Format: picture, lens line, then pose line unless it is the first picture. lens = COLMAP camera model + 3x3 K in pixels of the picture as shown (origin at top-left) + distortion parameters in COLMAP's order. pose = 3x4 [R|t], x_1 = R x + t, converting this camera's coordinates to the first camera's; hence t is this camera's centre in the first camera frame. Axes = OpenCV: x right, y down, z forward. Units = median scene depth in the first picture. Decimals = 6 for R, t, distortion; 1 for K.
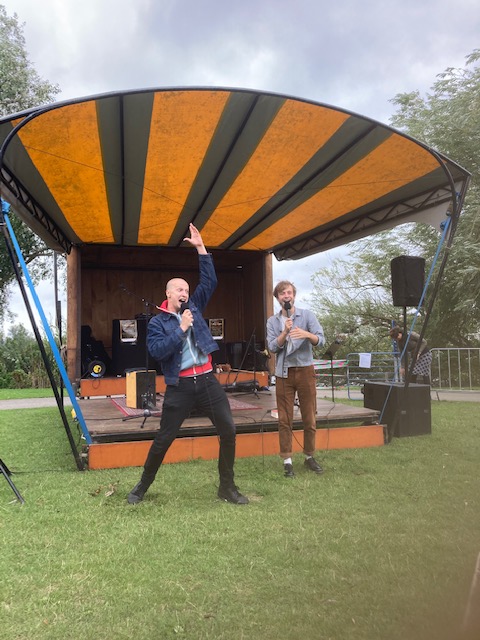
lens RADIAL K [[517.2, 0, 240.0], [0, 517.2, 320.0], [0, 0, 1]] dist [0.043419, -0.076578]
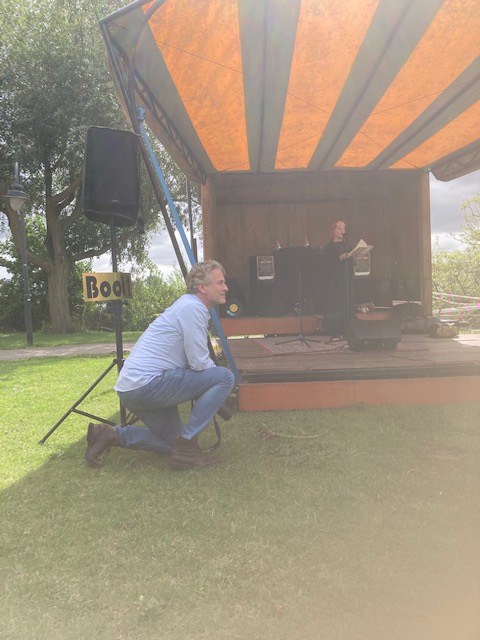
lens RADIAL K [[517.2, 0, 240.0], [0, 517.2, 320.0], [0, 0, 1]] dist [0.043419, -0.076578]
pose [[0.972160, -0.000709, -0.234319, -0.049832], [0.024504, 0.994820, 0.098655, 0.025942], [0.233035, -0.101650, 0.967141, 0.092131]]
